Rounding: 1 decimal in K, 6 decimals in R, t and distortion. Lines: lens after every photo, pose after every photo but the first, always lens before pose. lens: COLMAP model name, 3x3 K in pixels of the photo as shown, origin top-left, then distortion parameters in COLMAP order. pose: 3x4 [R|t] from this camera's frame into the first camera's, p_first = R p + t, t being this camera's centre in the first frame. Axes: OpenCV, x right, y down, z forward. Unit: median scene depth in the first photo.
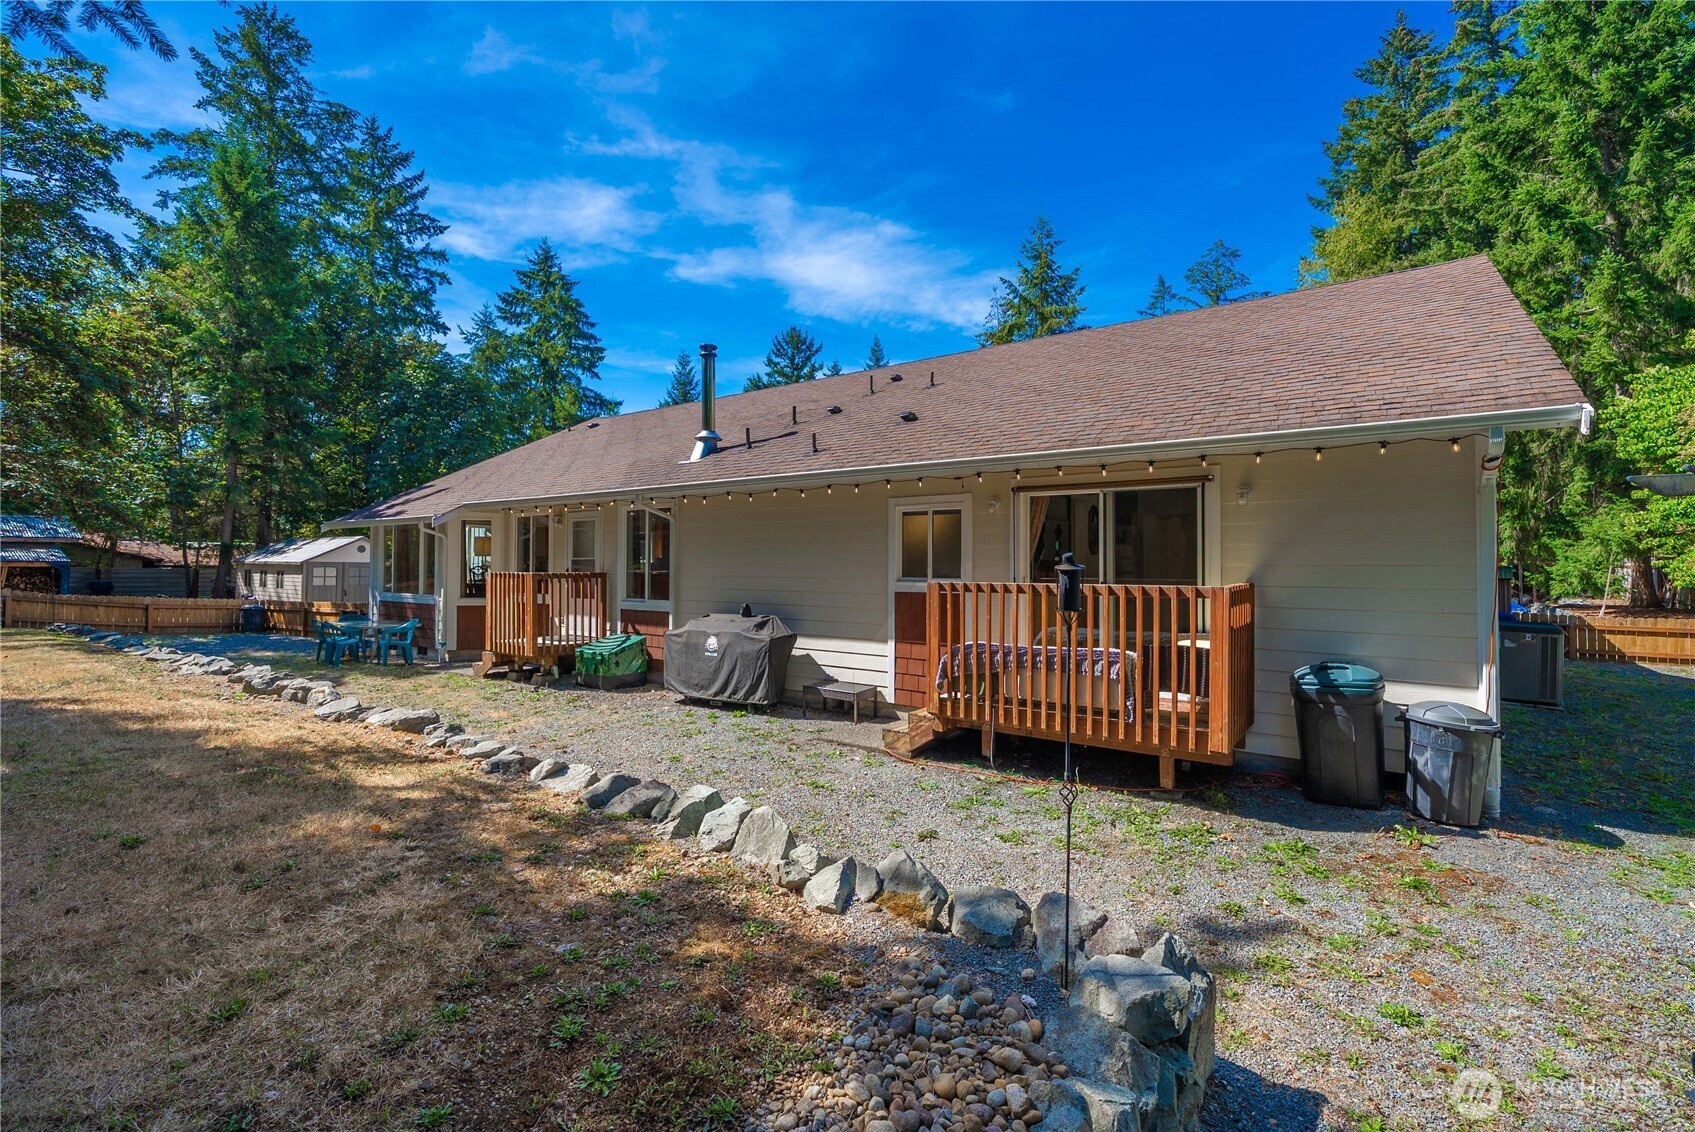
lens RADIAL K [[799.8, 0, 846.9], [0, 799.8, 561.1], [0, 0, 1]] dist [0.008596, 0.000453]
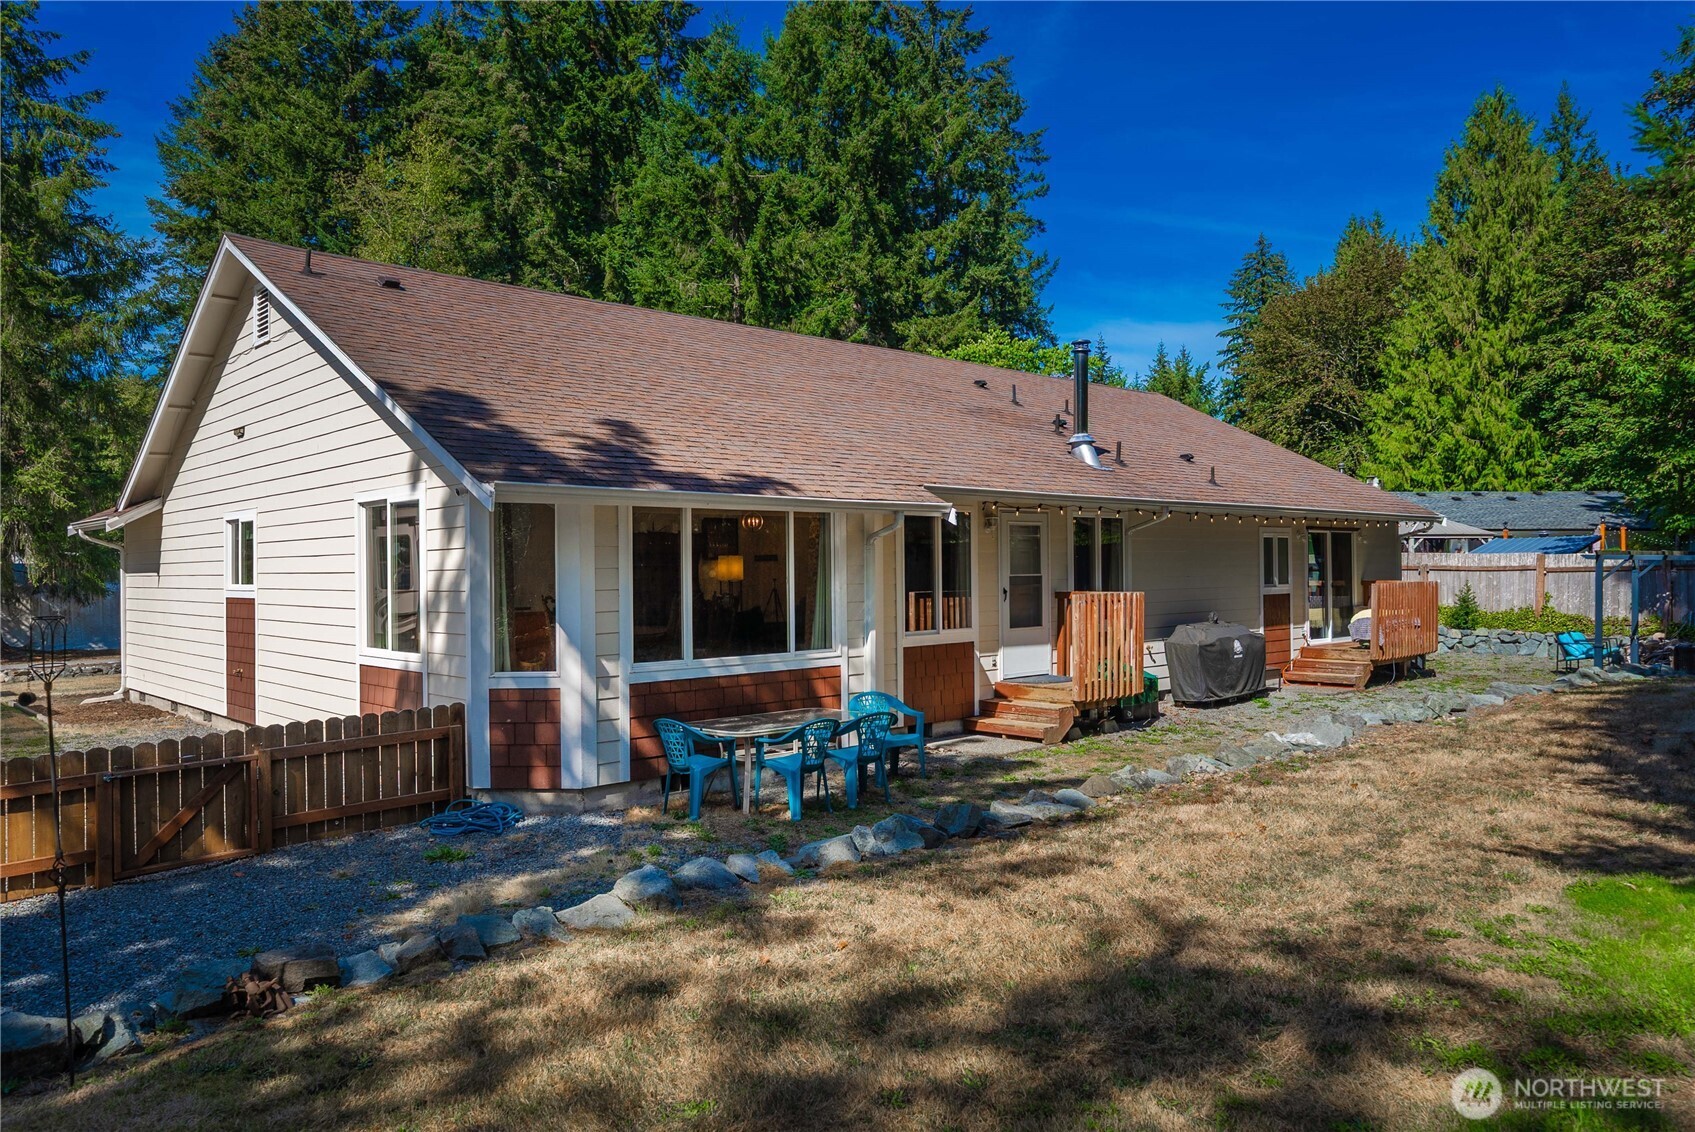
lens RADIAL K [[1170.0, 0, 850.5], [0, 1170.0, 567.1], [0, 0, 1]] dist [0.007448, 0.002025]
pose [[0.145337, -0.011049, 0.989320, -0.786318], [-0.001166, 0.999935, 0.011338, -0.011885], [-0.989381, -0.002801, 0.145315, 0.541297]]
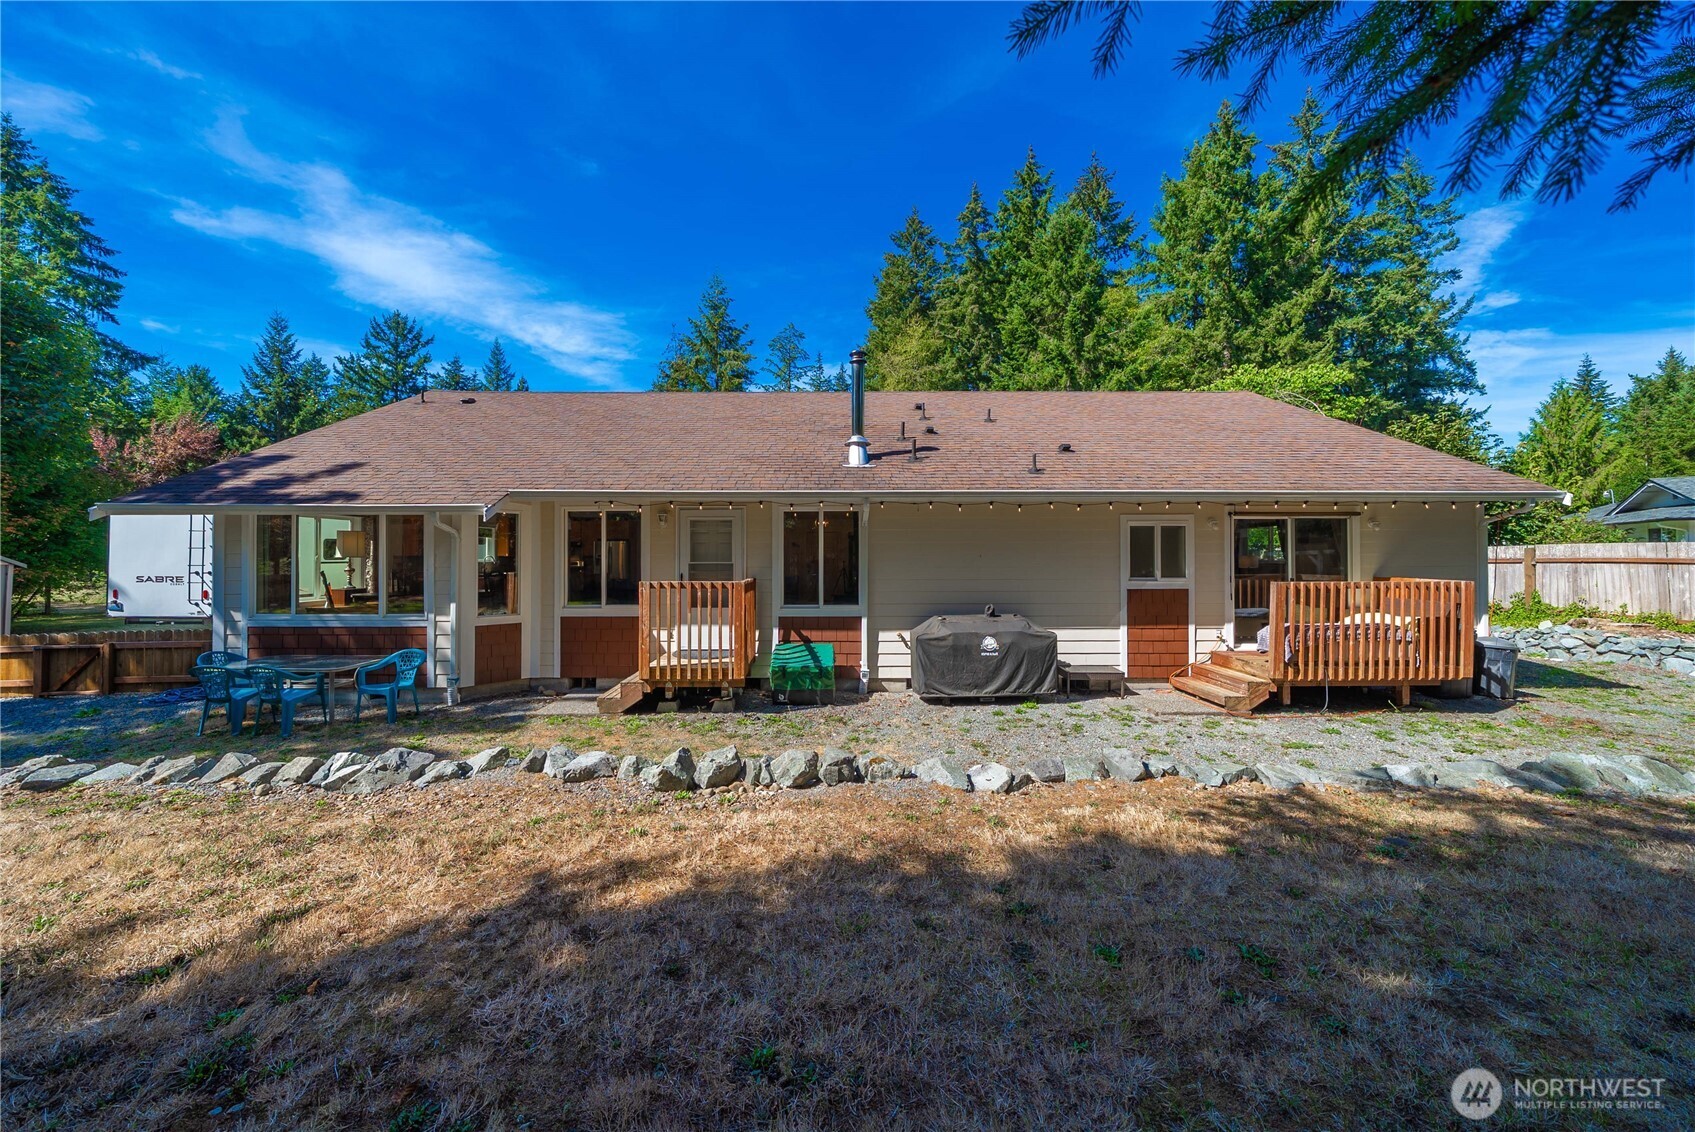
lens RADIAL K [[602.8, 0, 848.6], [0, 602.8, 547.0], [0, 0, 1]] dist [-0.003992, -0.000936]
pose [[0.777431, -0.002496, 0.628963, -0.339608], [0.000422, 0.999994, 0.003447, -0.011892], [-0.628968, -0.002414, 0.777428, 0.206395]]
